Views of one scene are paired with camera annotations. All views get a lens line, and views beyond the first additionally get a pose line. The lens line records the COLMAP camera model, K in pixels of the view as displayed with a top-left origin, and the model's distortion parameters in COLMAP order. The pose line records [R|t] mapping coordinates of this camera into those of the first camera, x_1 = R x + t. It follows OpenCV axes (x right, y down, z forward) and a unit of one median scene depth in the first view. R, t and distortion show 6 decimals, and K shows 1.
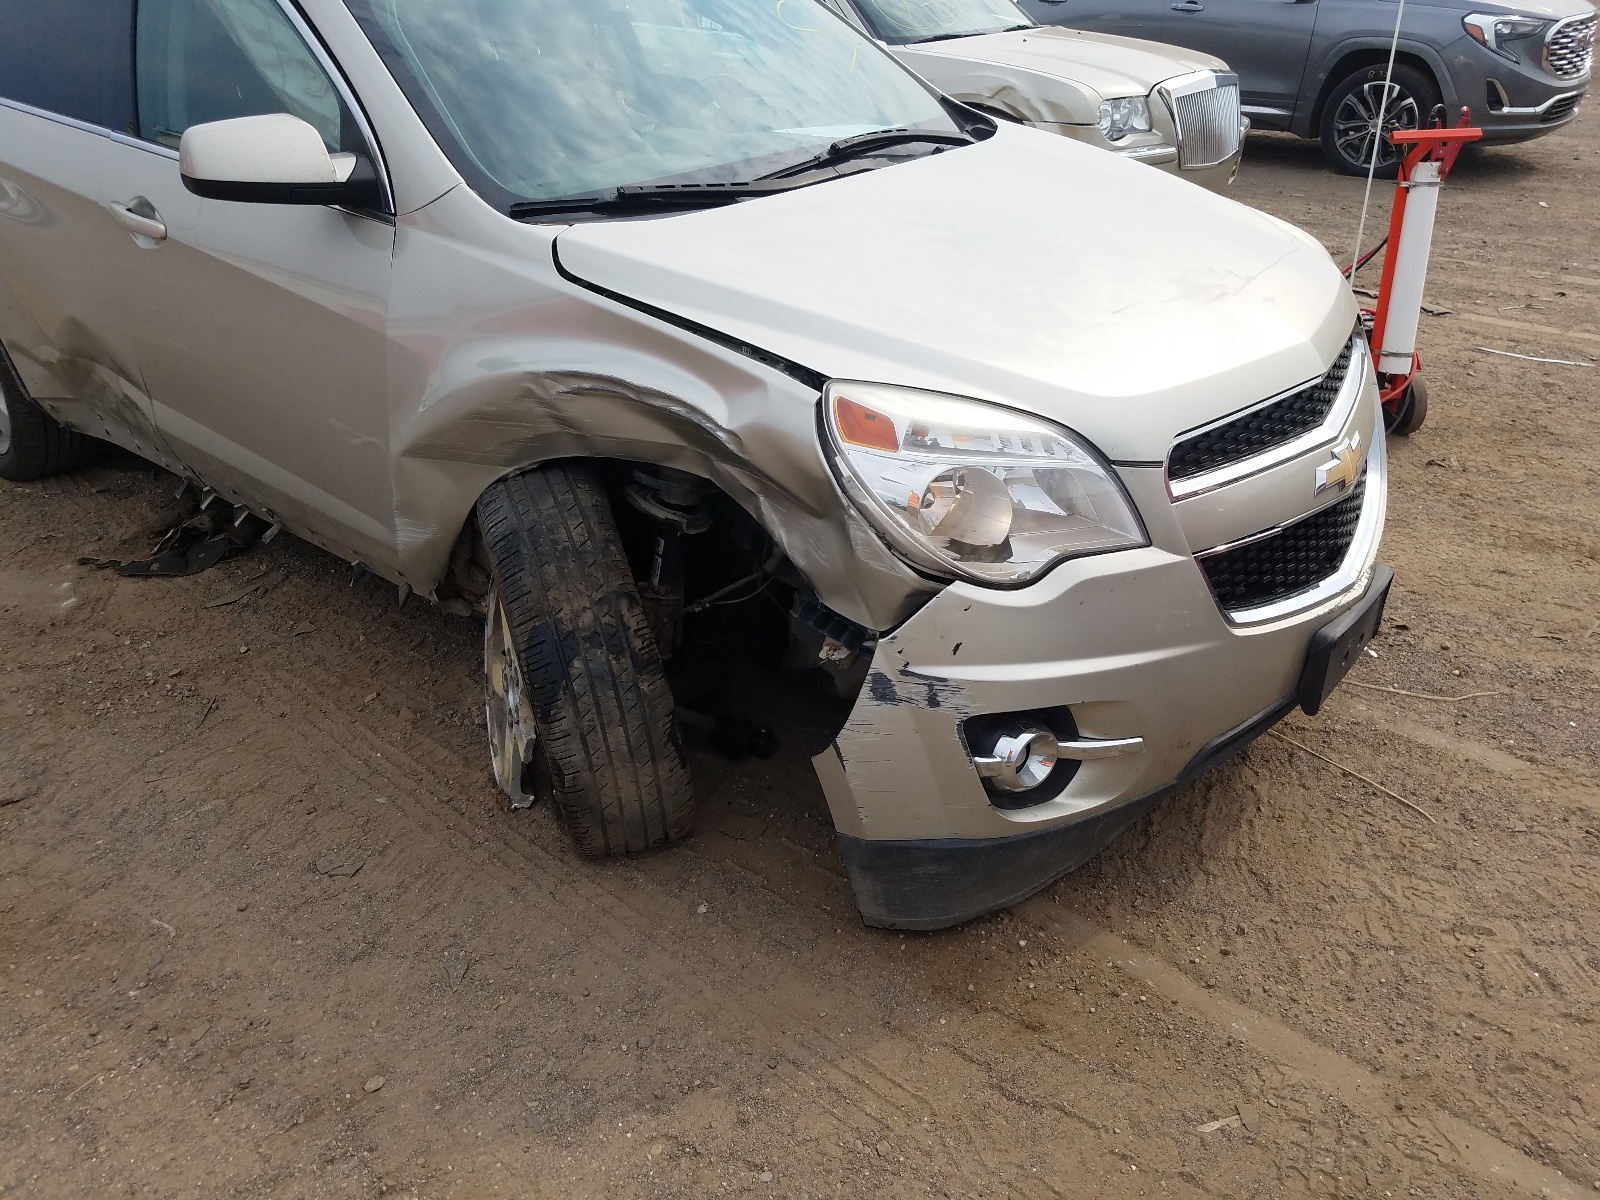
lens RADIAL K [[1219.0, 0, 799.2], [0, 1219.0, 597.8], [0, 0, 1]] dist [0.006761, 0.006275]
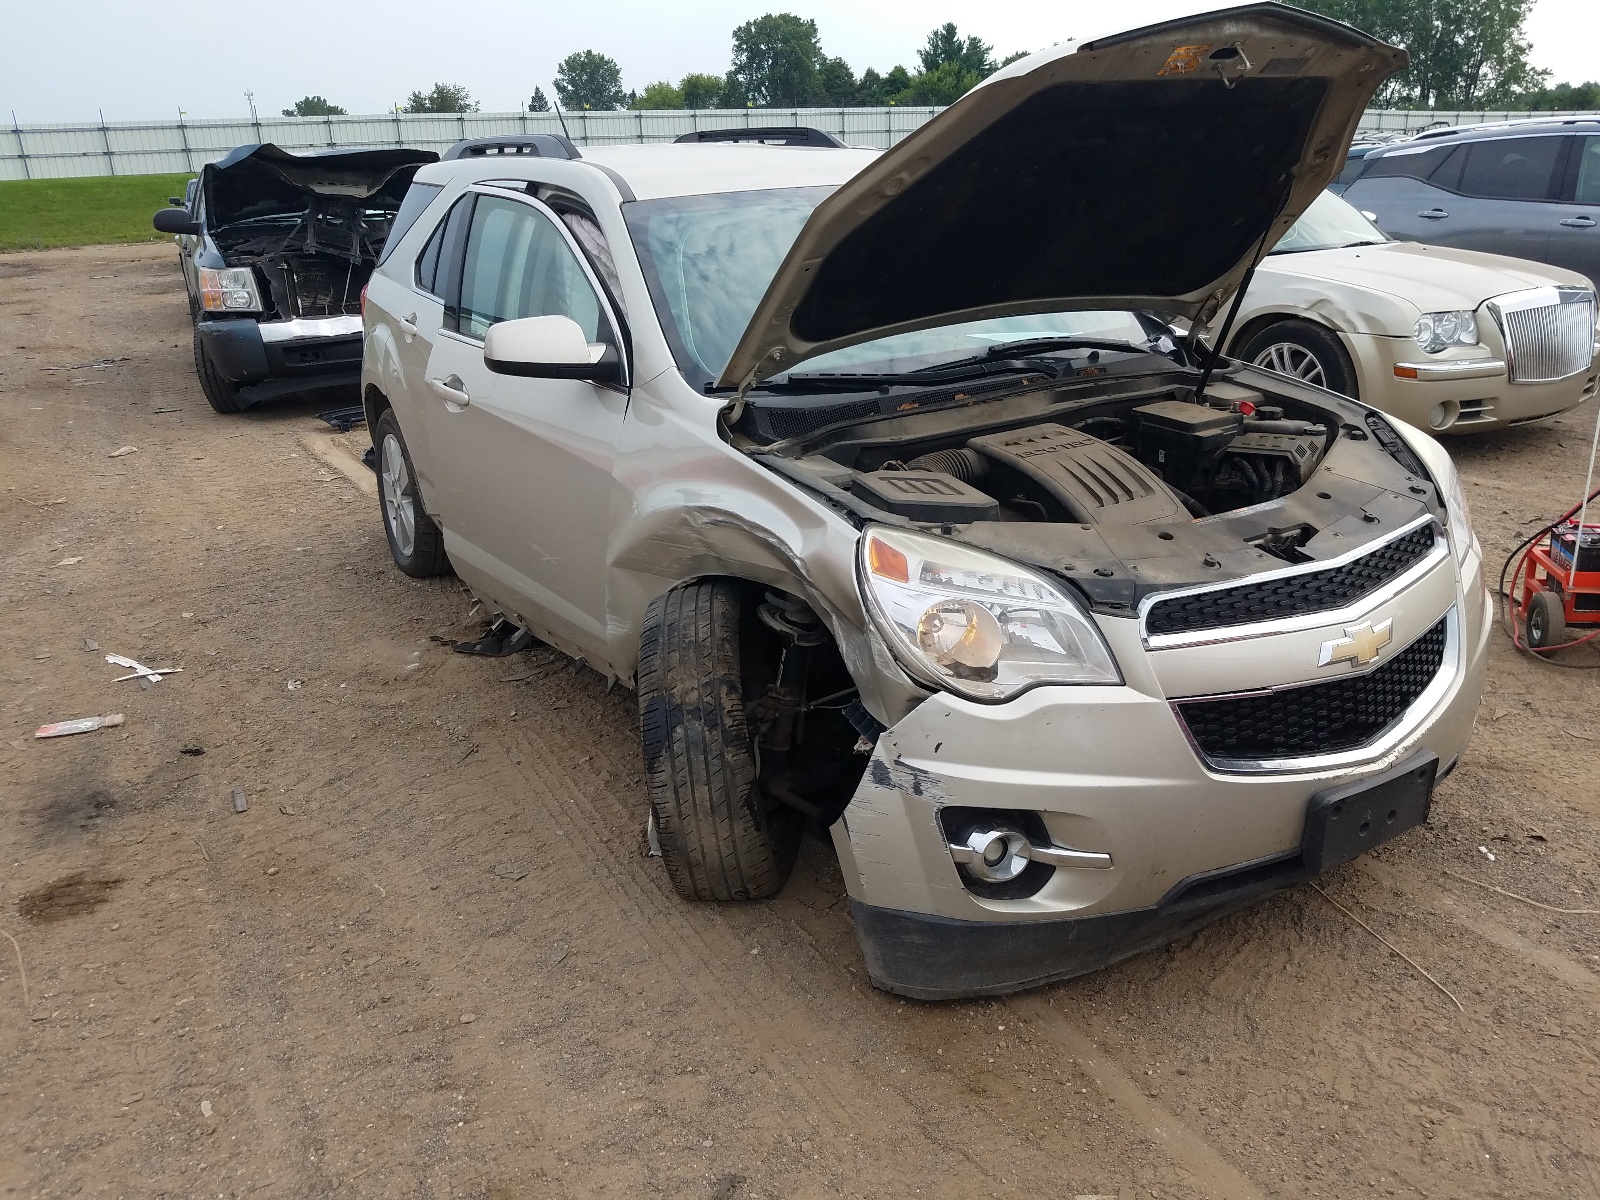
lens RADIAL K [[1219.0, 0, 805.9], [0, 1219.0, 599.6], [0, 0, 1]] dist [0.006761, 0.006275]
pose [[0.944319, 0.096817, -0.314464, 0.325246], [-0.141625, 0.982265, -0.122873, 0.056840], [0.296991, 0.160567, 0.941284, -0.181115]]
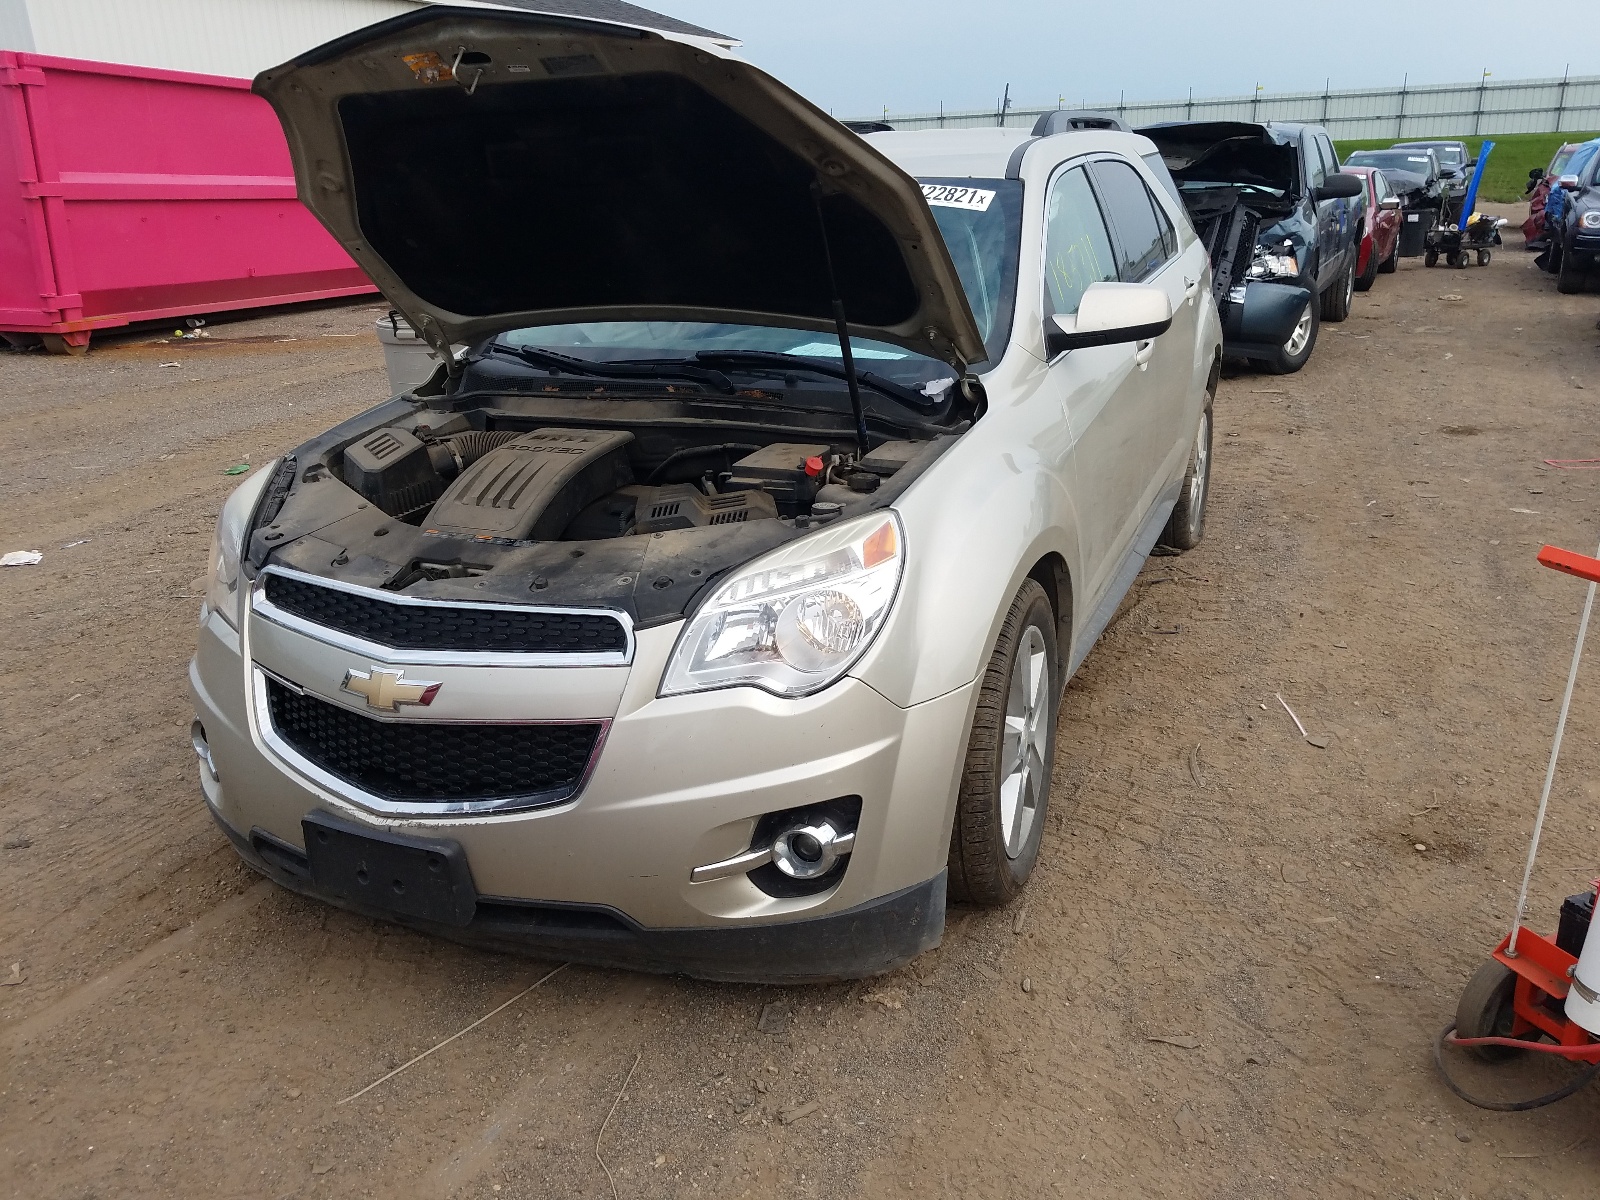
lens RADIAL K [[1219.0, 0, 806.0], [0, 1219.0, 604.3], [0, 0, 1]] dist [0.006761, 0.006275]
pose [[0.266640, 0.335520, -0.903510, 1.481139], [-0.443354, 0.875074, 0.194119, -0.543523], [0.855769, 0.348815, 0.382084, 0.920893]]
